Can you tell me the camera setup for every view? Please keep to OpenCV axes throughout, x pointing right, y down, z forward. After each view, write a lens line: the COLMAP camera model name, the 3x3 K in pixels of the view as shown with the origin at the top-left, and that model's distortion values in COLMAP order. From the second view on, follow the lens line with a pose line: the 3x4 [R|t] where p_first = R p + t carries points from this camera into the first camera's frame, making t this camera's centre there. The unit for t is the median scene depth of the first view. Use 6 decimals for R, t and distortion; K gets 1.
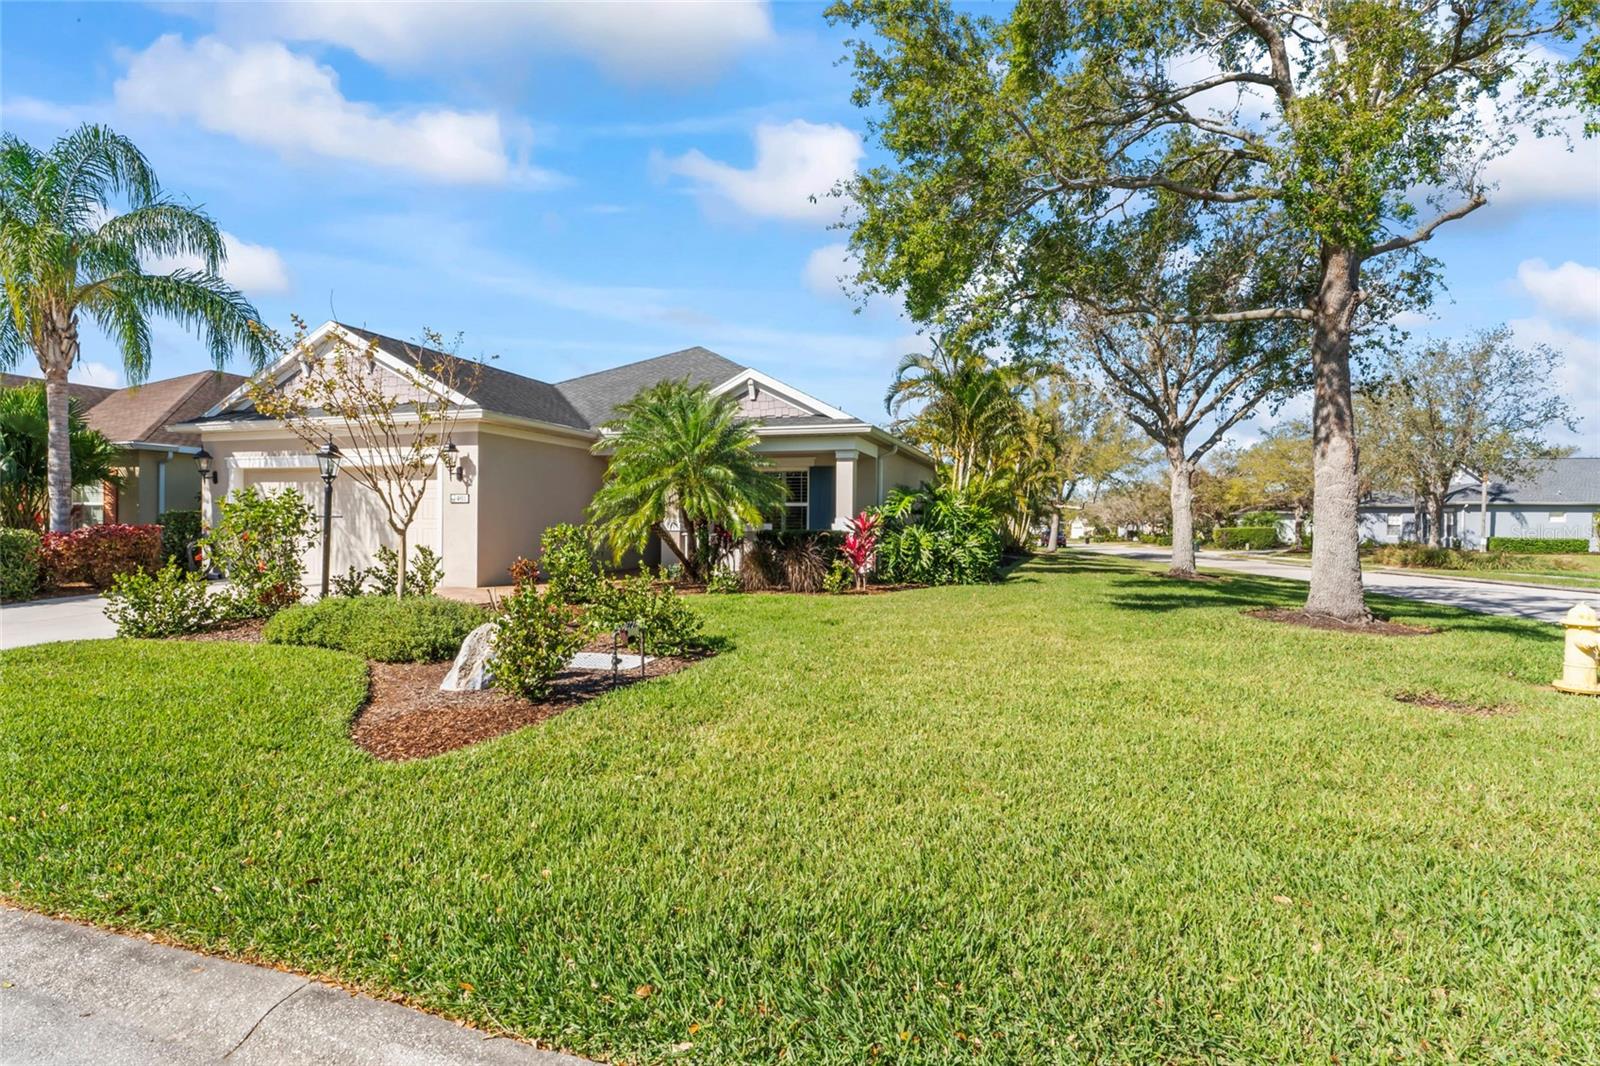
lens RADIAL K [[873.7, 0, 800.0], [0, 873.7, 533.0], [0, 0, 1]] dist [0.001388, 0.001152]
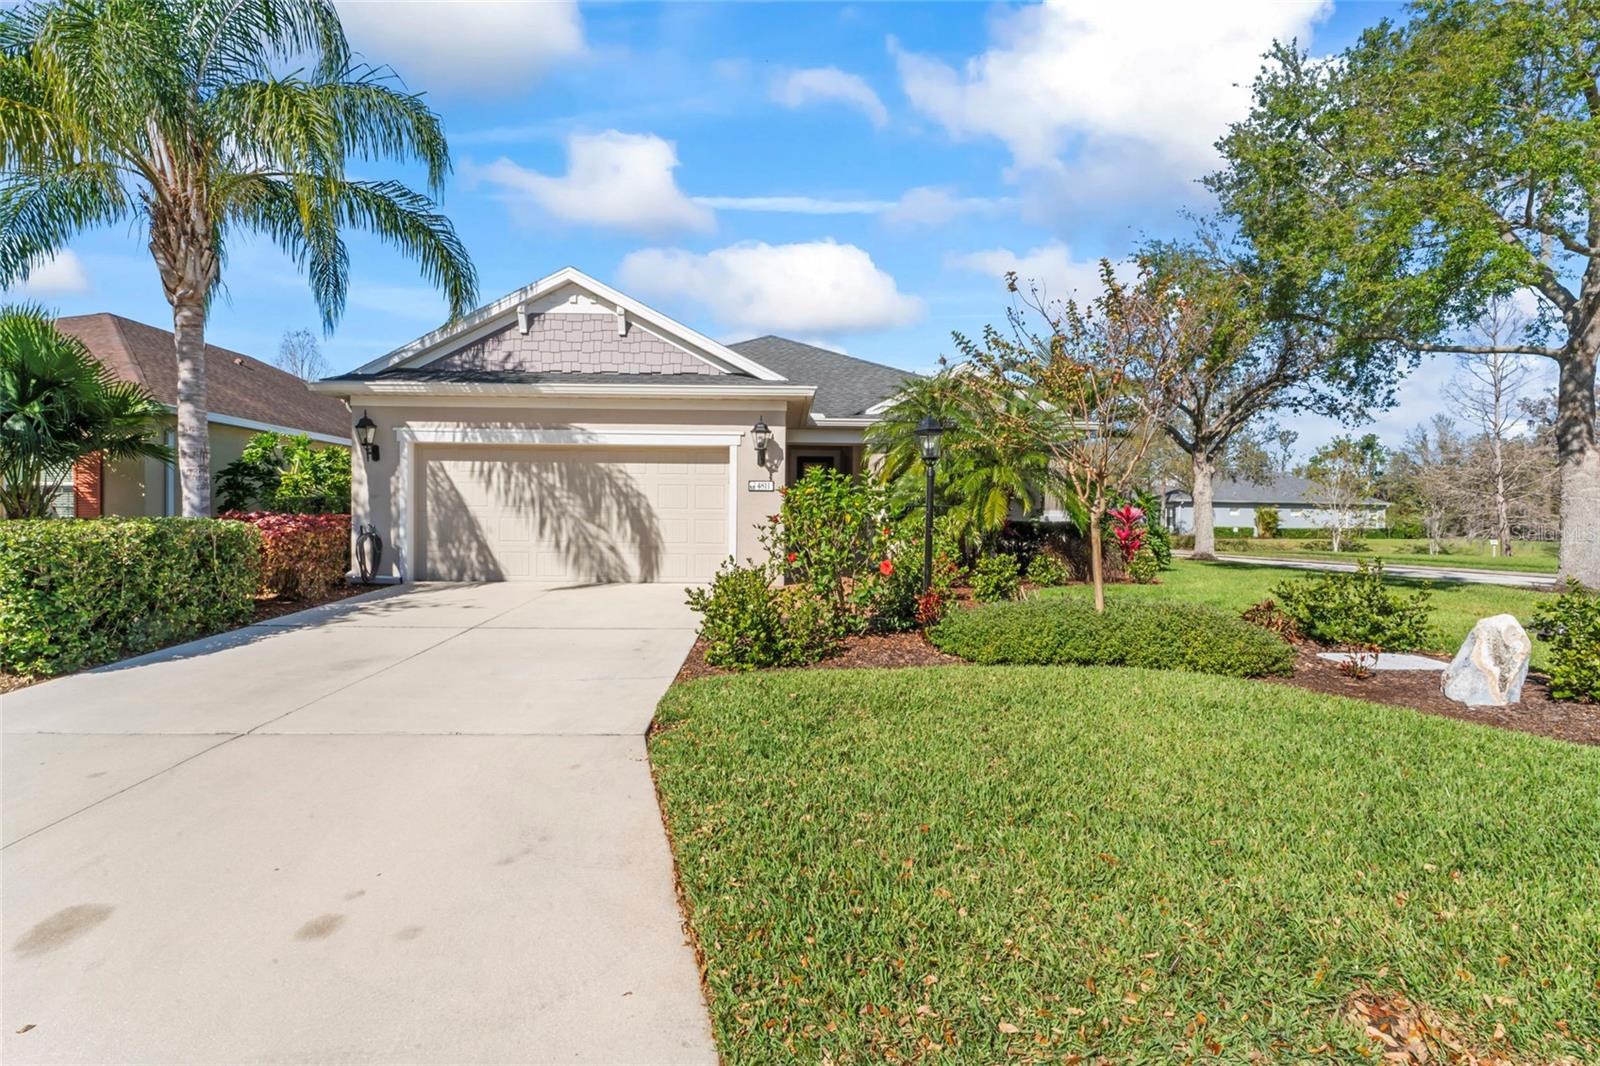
lens RADIAL K [[755.2, 0, 800.0], [0, 755.2, 533.0], [0, 0, 1]] dist [-0.003333, 0.000389]
pose [[0.939608, -0.004043, 0.342230, -0.597543], [-0.001240, 0.999883, 0.015215, -0.002811], [-0.342252, -0.014720, 0.939493, 0.260755]]
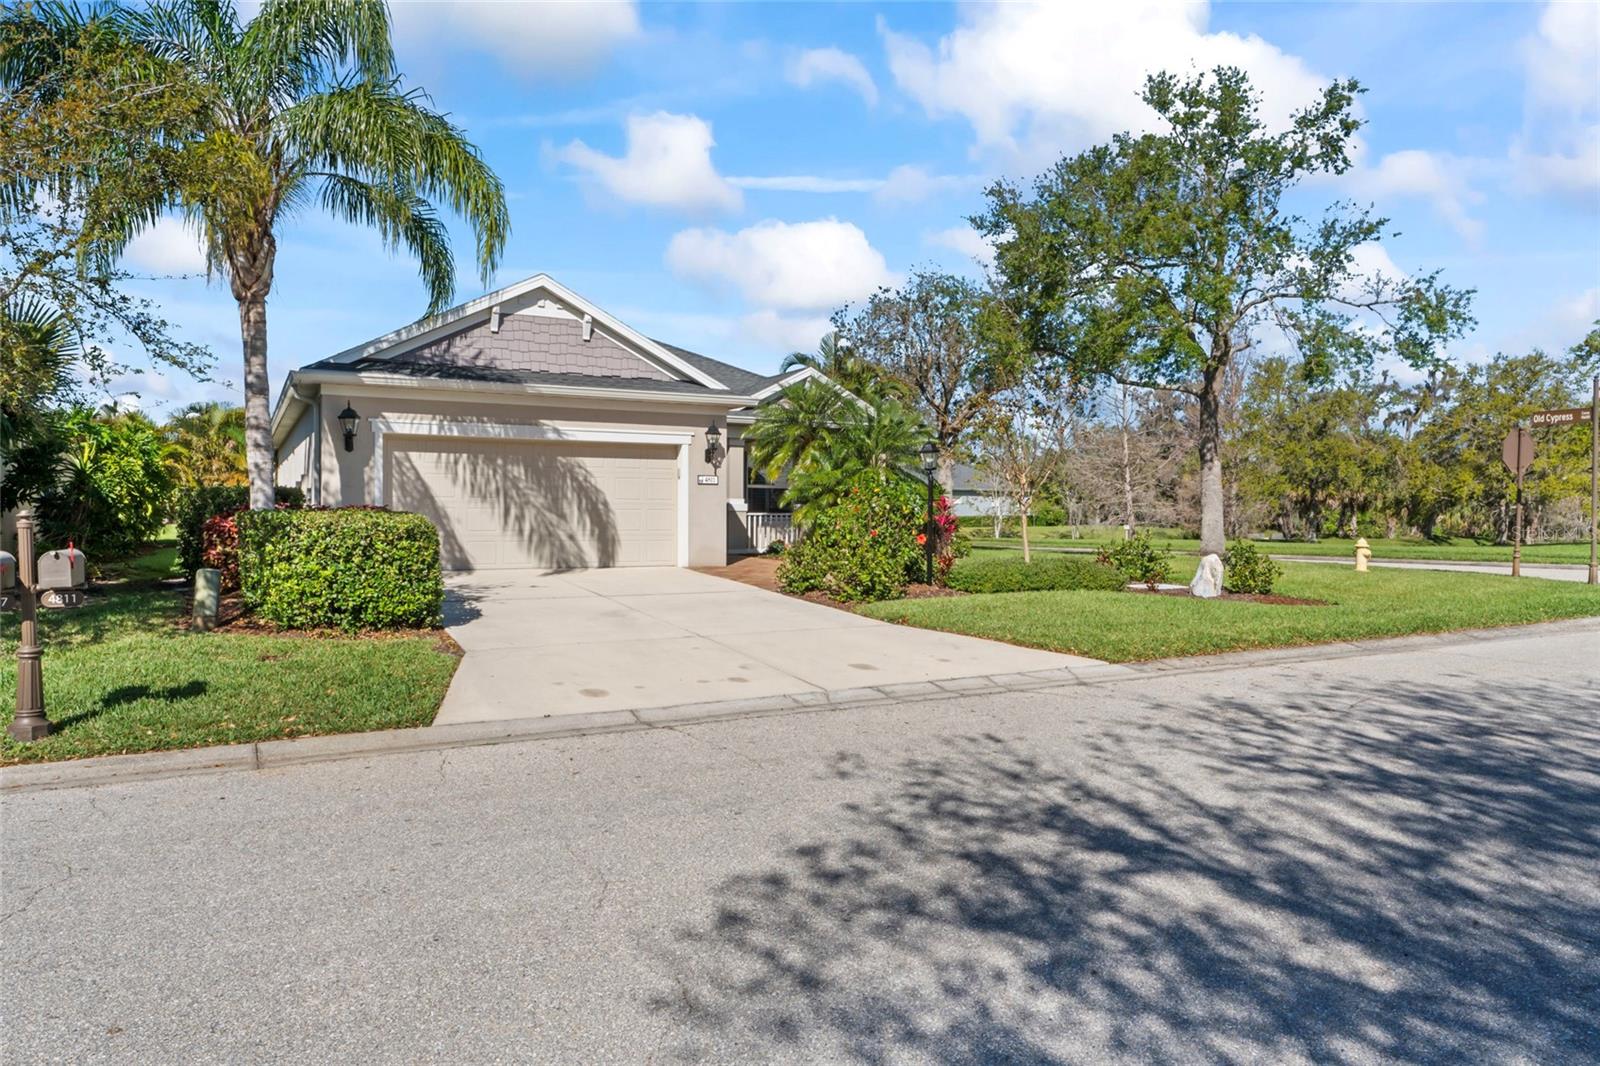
lens RADIAL K [[1063.0, 0, 799.0], [0, 1063.0, 525.0], [0, 0, 1]] dist [-0.000460, 0.000462]
pose [[0.679519, -0.011973, 0.733560, -1.197750], [0.002510, 0.999899, 0.013995, -0.002601], [-0.733653, -0.007668, 0.679481, 0.073267]]
